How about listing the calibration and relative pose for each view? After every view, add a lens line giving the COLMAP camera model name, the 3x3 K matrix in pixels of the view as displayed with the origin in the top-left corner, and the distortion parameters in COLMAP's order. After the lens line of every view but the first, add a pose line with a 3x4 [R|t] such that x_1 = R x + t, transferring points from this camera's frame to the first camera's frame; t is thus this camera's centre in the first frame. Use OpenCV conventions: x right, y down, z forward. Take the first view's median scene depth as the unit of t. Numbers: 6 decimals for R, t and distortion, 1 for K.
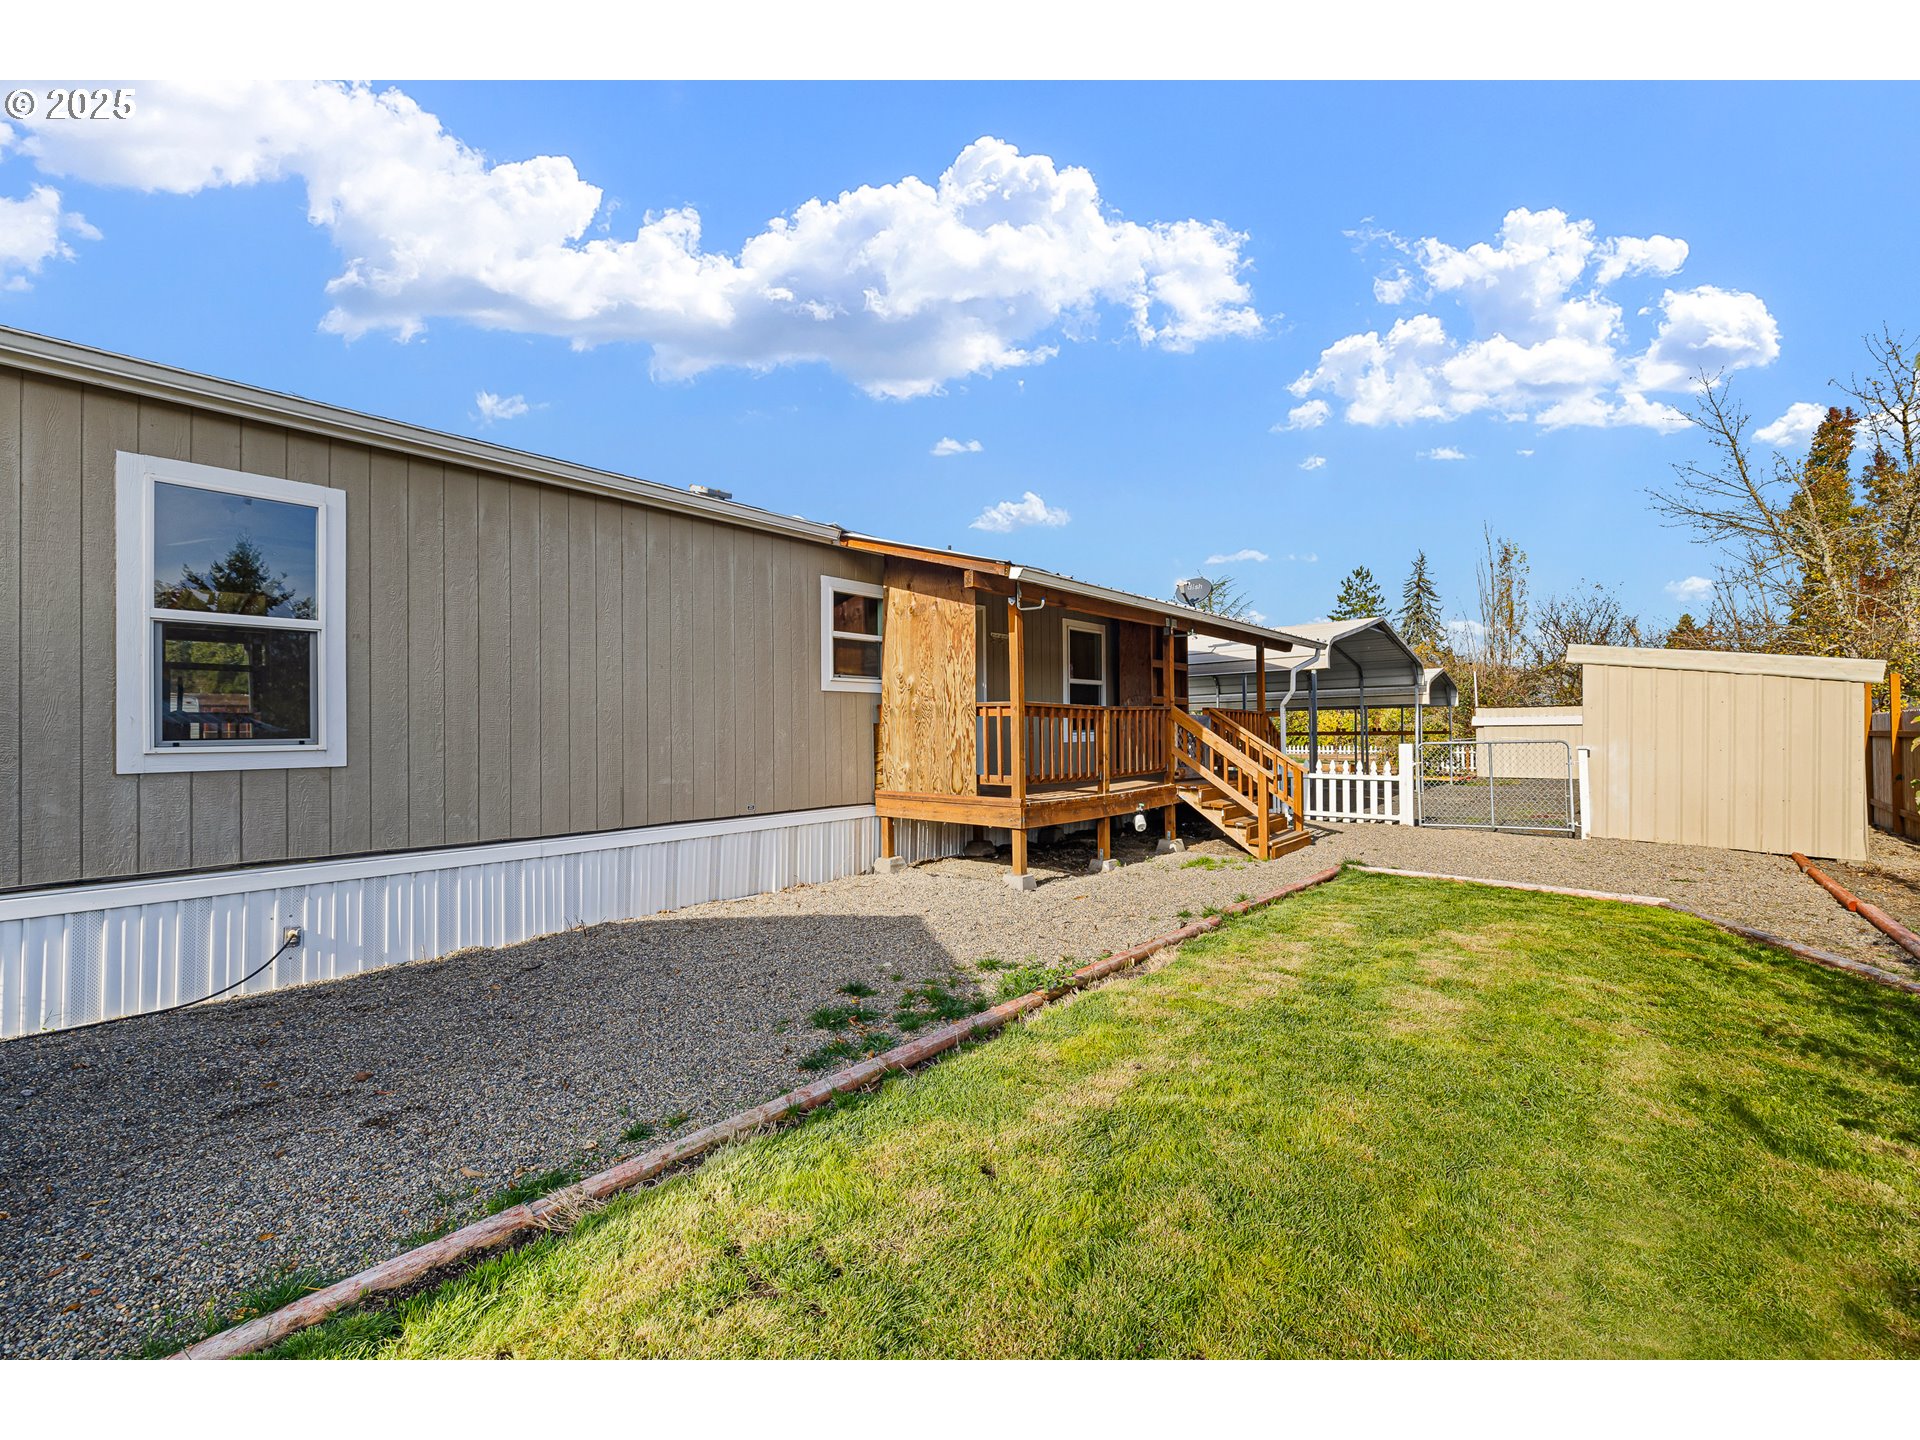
lens RADIAL K [[795.1, 0, 960.0], [0, 795.1, 720.0], [0, 0, 1]] dist [0.000131, 0.000193]
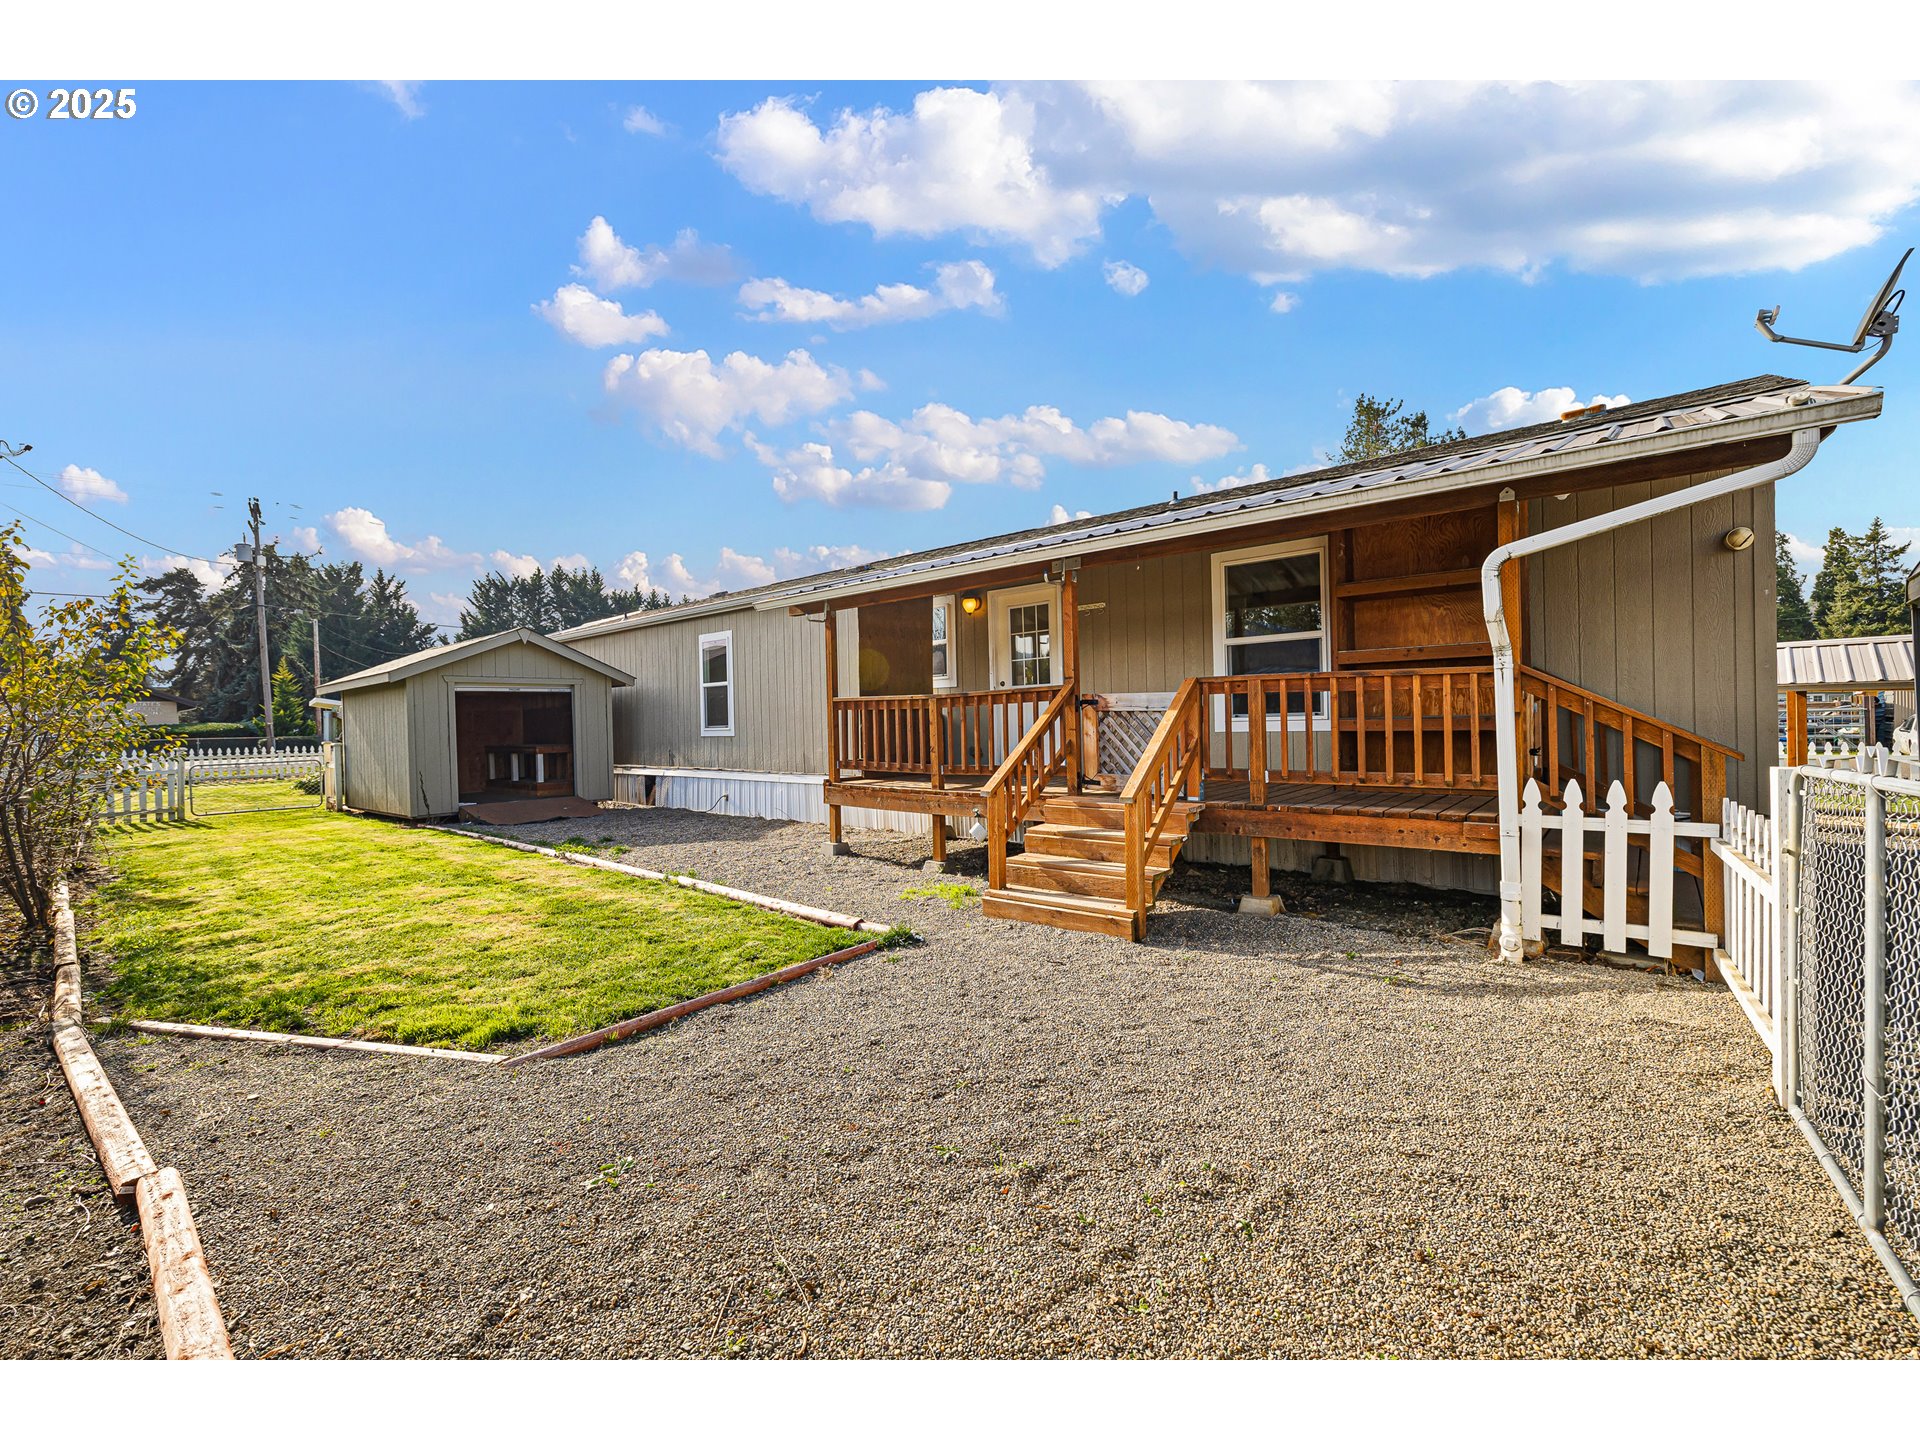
lens RADIAL K [[795.1, 0, 960.0], [0, 795.1, 720.0], [0, 0, 1]] dist [0.000131, 0.000193]
pose [[0.046153, -0.023158, -0.998666, 0.835621], [0.011640, 0.999676, -0.022643, 0.033295], [0.998867, -0.010579, 0.046408, 0.737071]]
